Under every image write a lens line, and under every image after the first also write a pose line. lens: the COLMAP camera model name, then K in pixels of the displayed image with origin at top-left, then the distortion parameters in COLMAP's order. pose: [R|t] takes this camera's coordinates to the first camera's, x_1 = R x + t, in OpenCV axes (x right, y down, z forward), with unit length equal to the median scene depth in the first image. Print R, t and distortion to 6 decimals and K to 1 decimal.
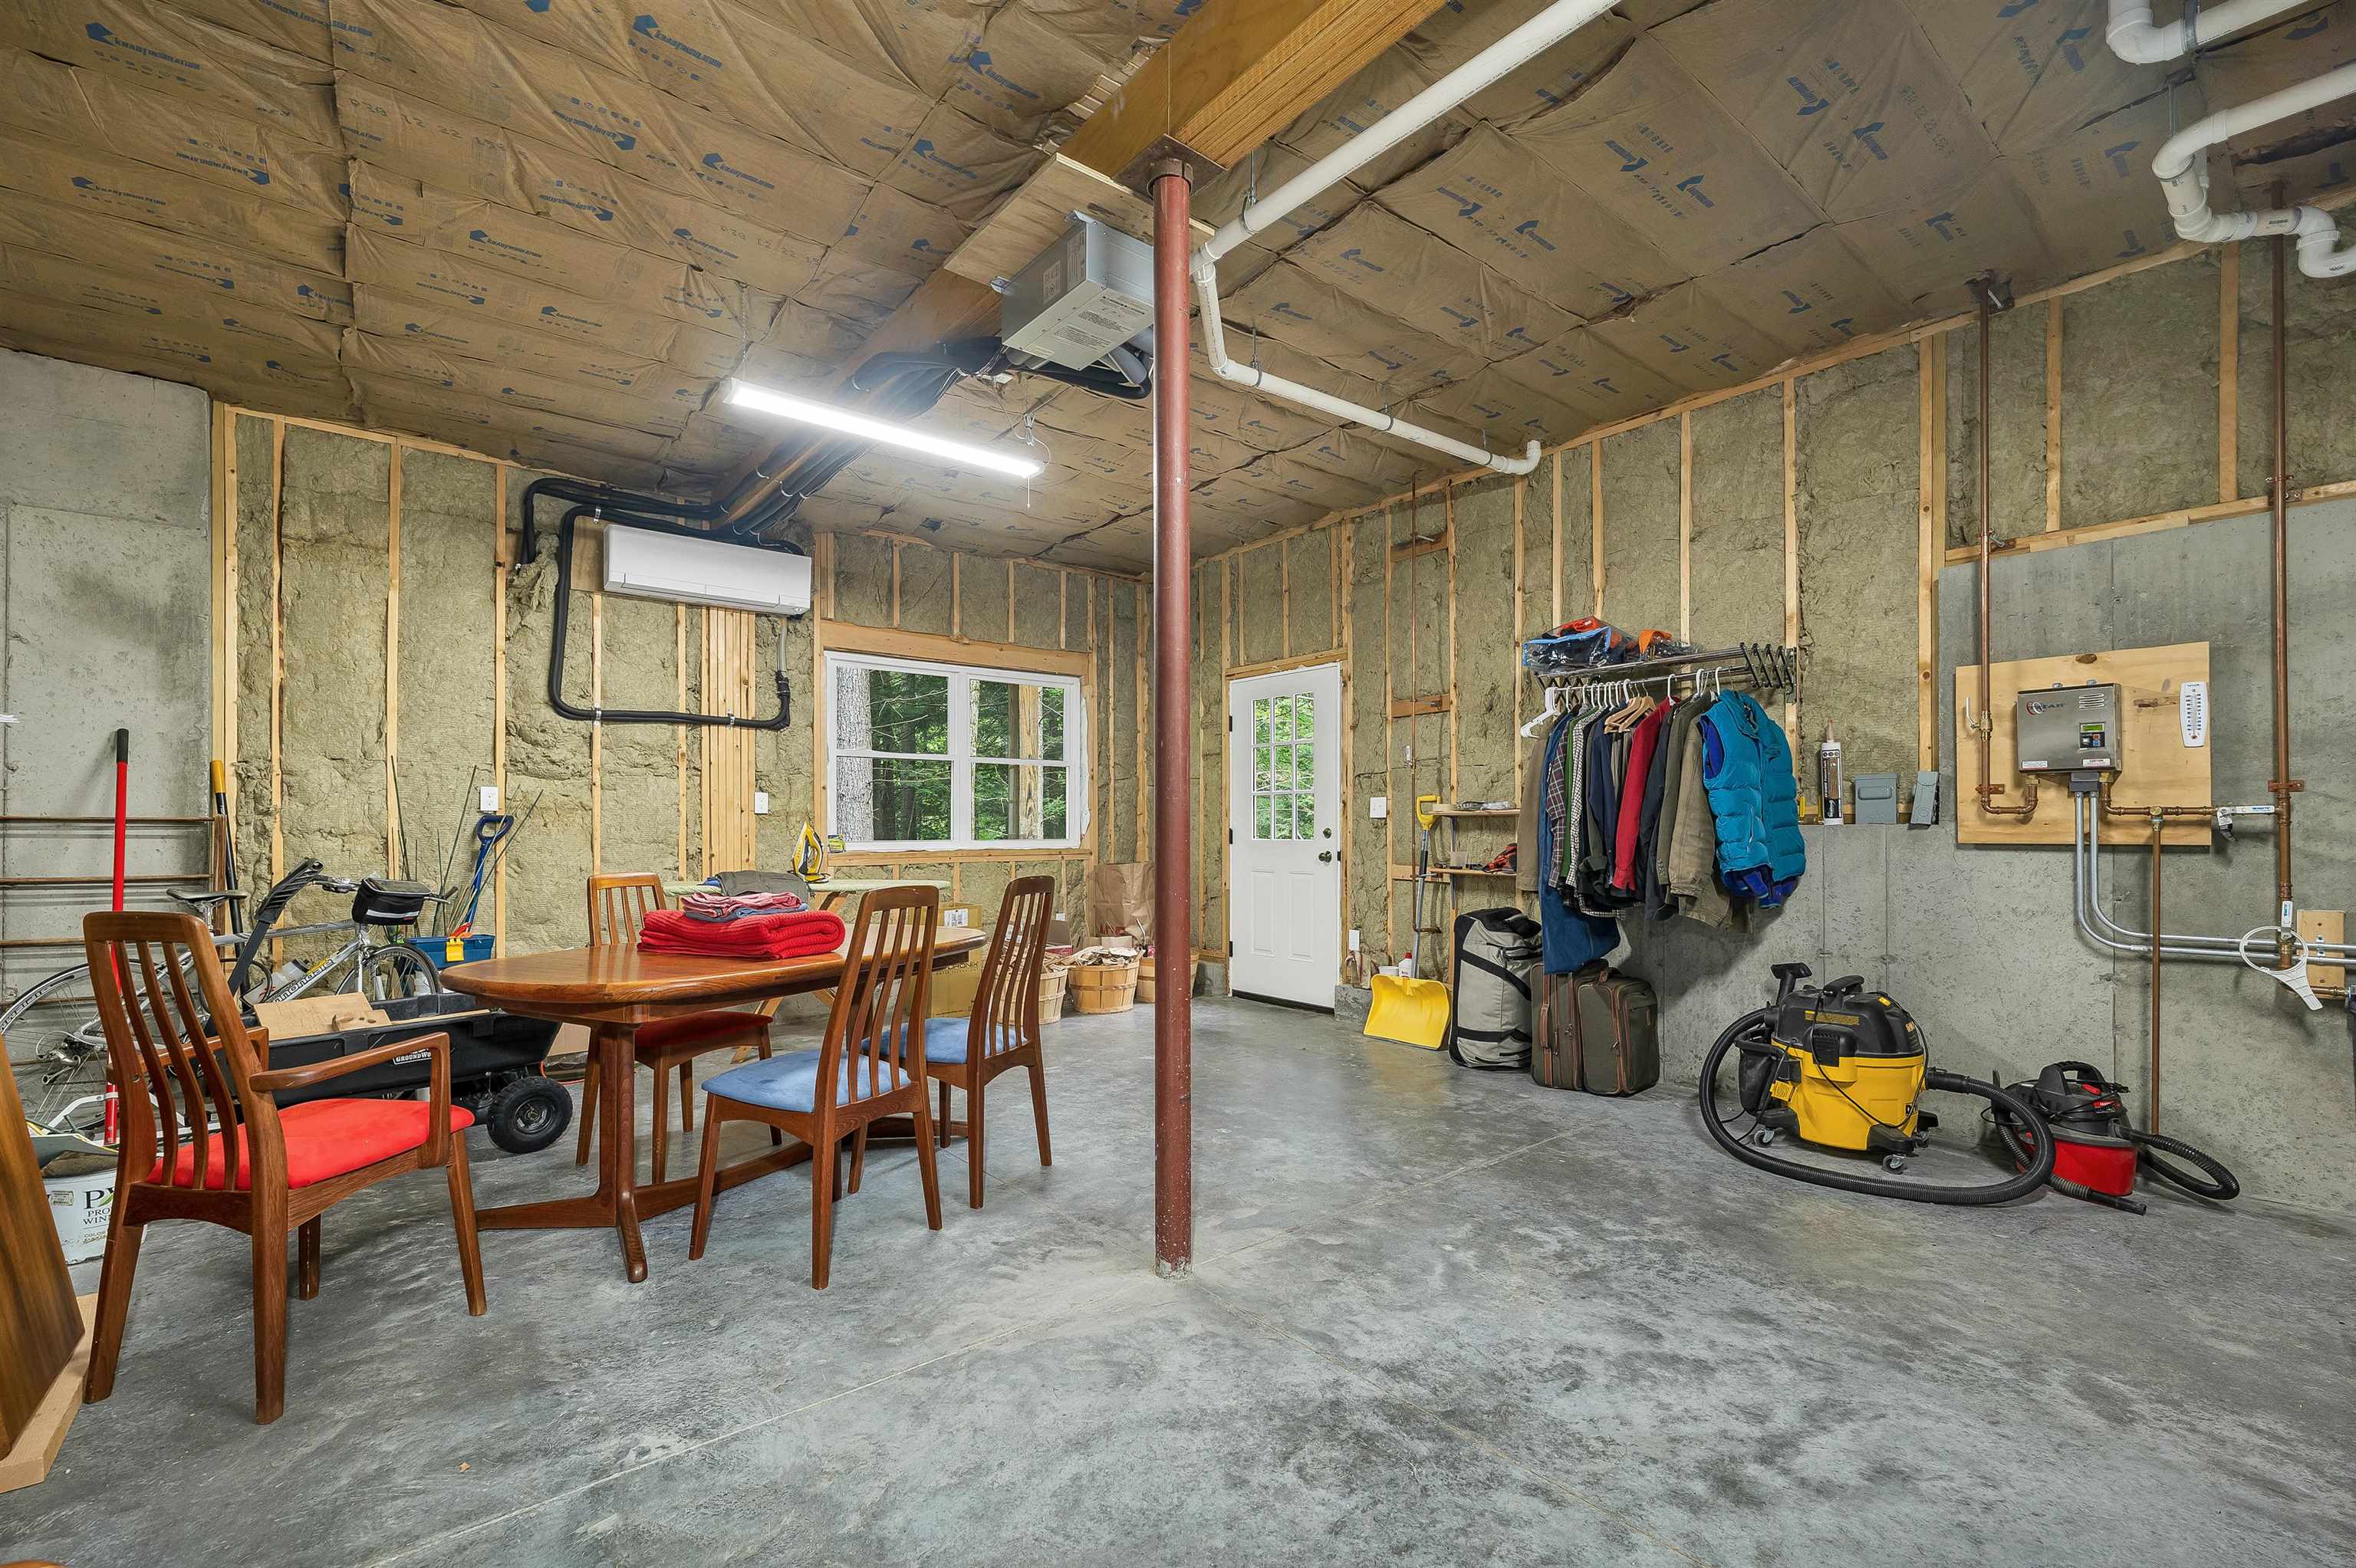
lens RADIAL K [[984.0, 0, 1152.9], [0, 984.0, 821.5], [0, 0, 1]] dist [0.003246, -0.000563]
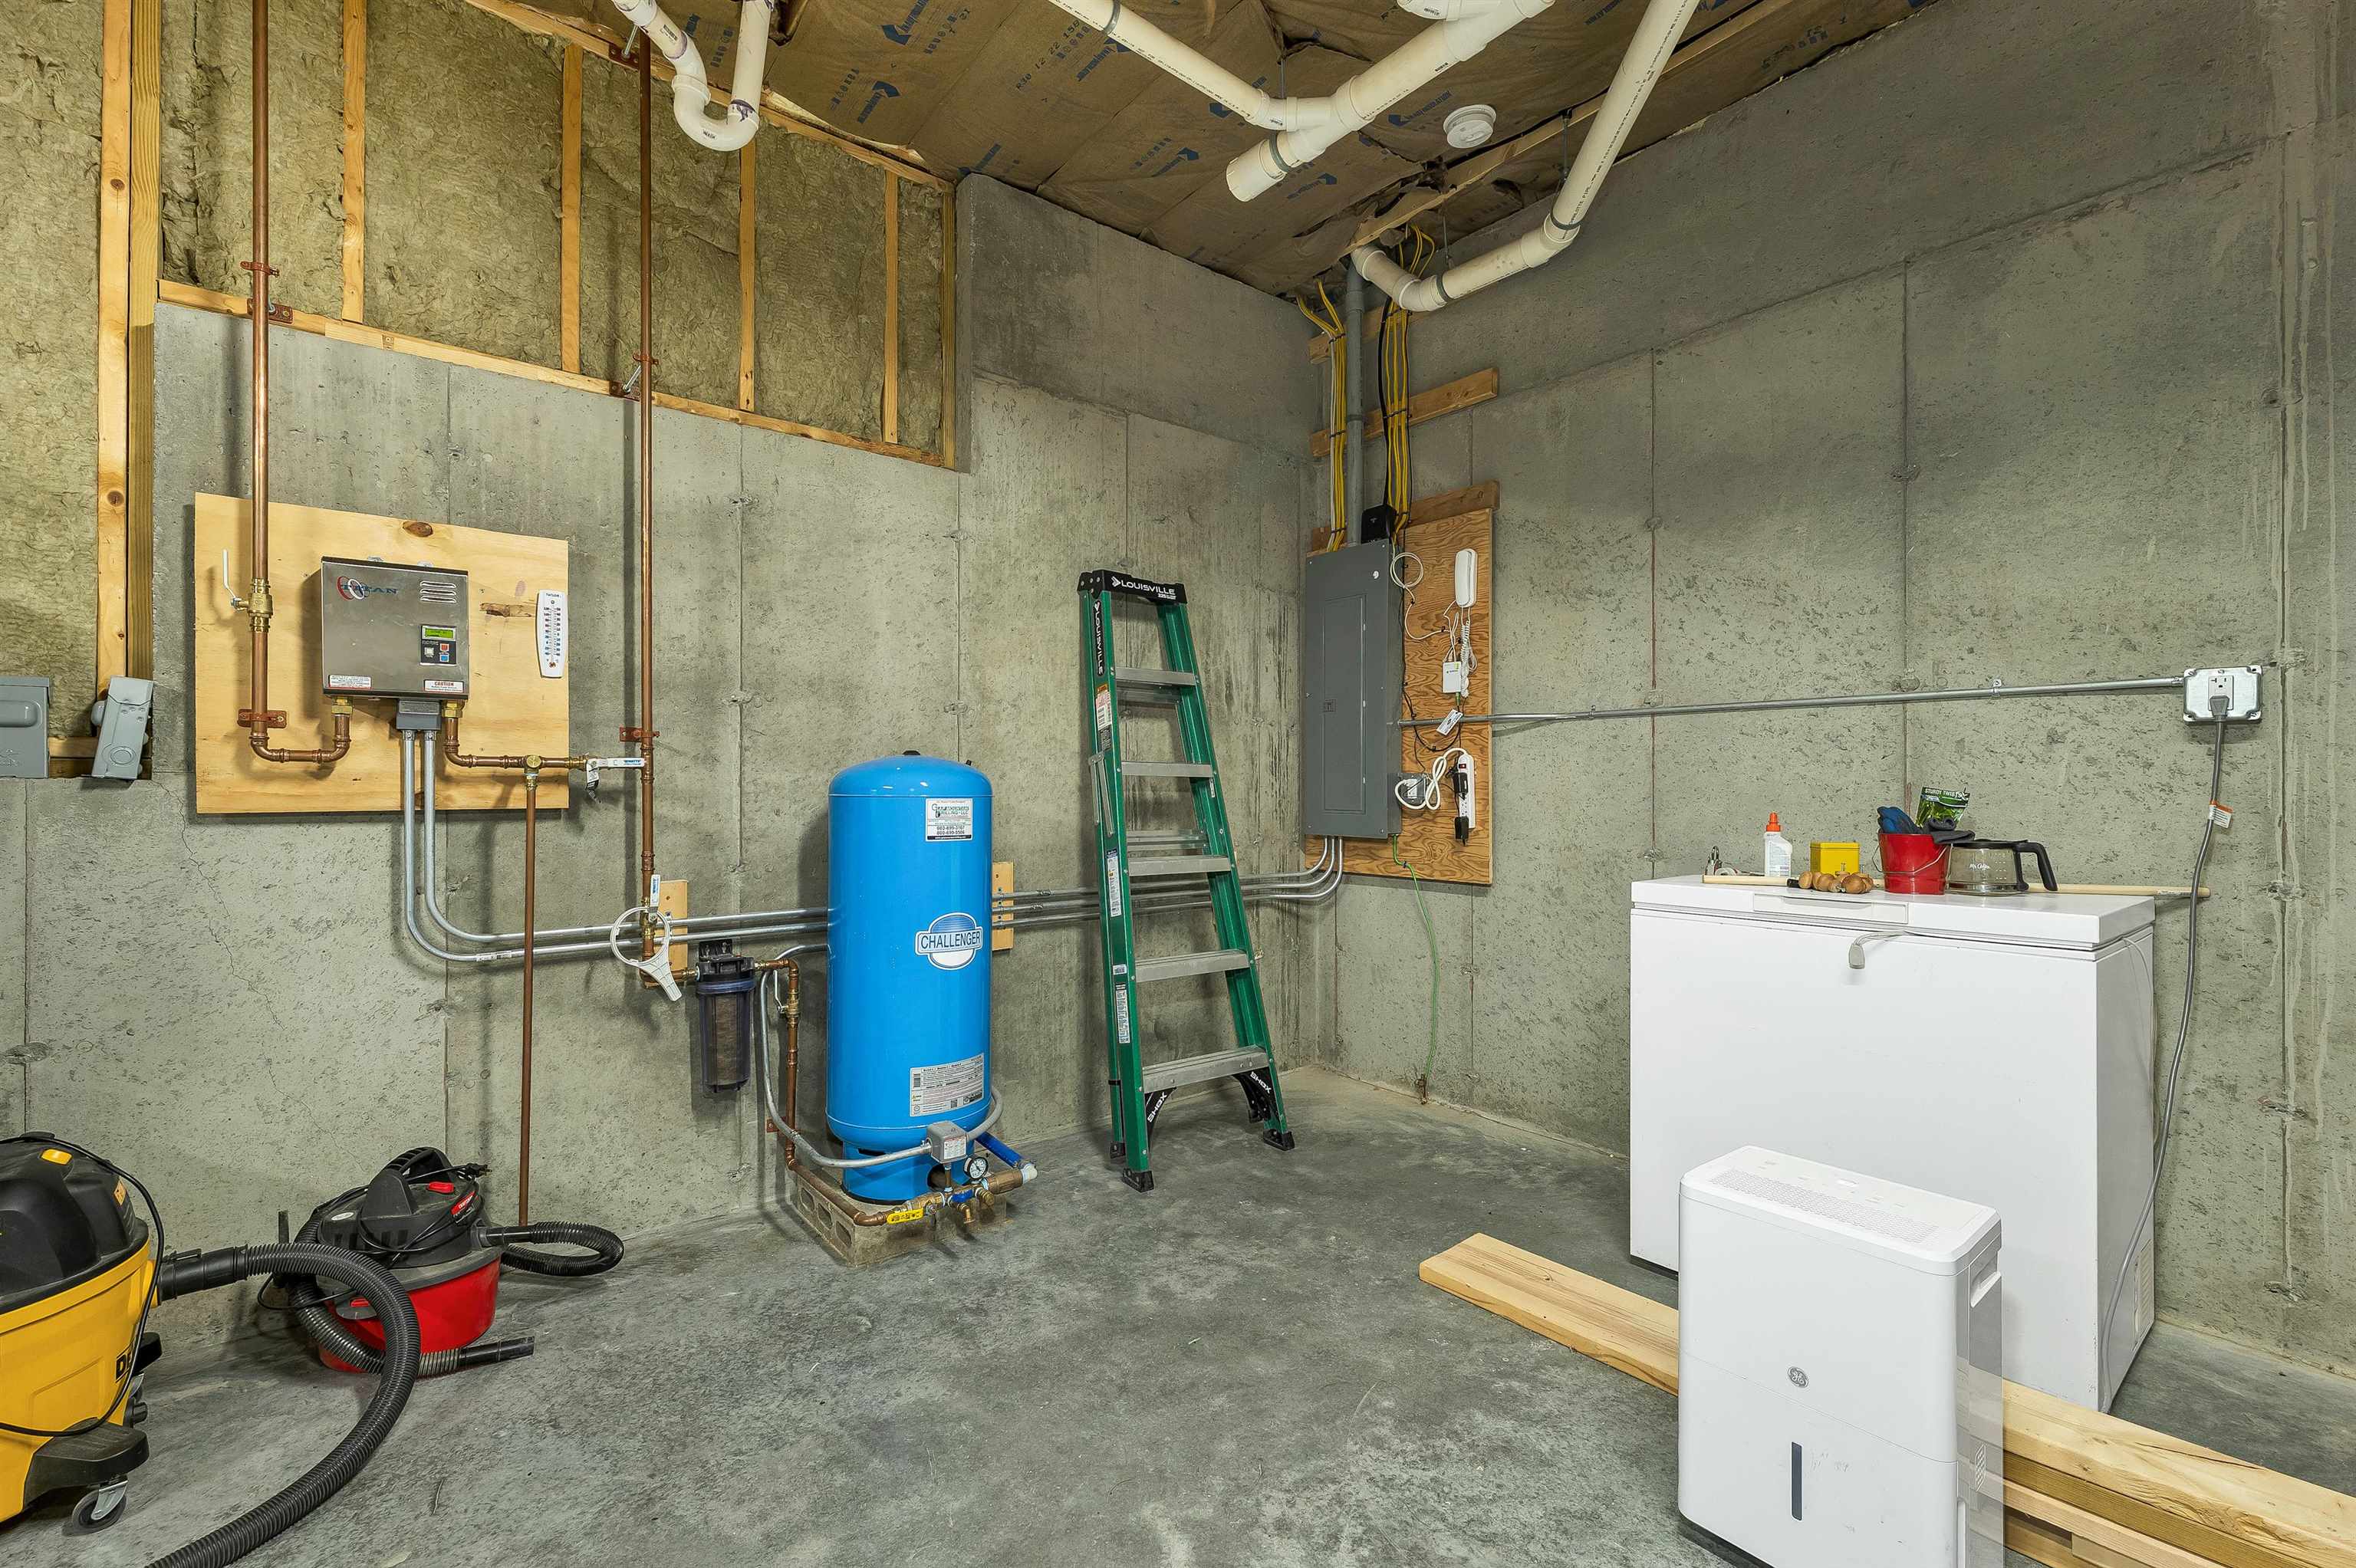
lens RADIAL K [[984.0, 0, 1173.2], [0, 984.0, 785.2], [0, 0, 1]] dist [0.003246, -0.000563]
pose [[-0.027183, 0.002515, 0.999627, 0.276352], [-0.003412, 0.999991, -0.002609, 0.006312], [-0.999625, -0.003481, -0.027174, 0.515273]]
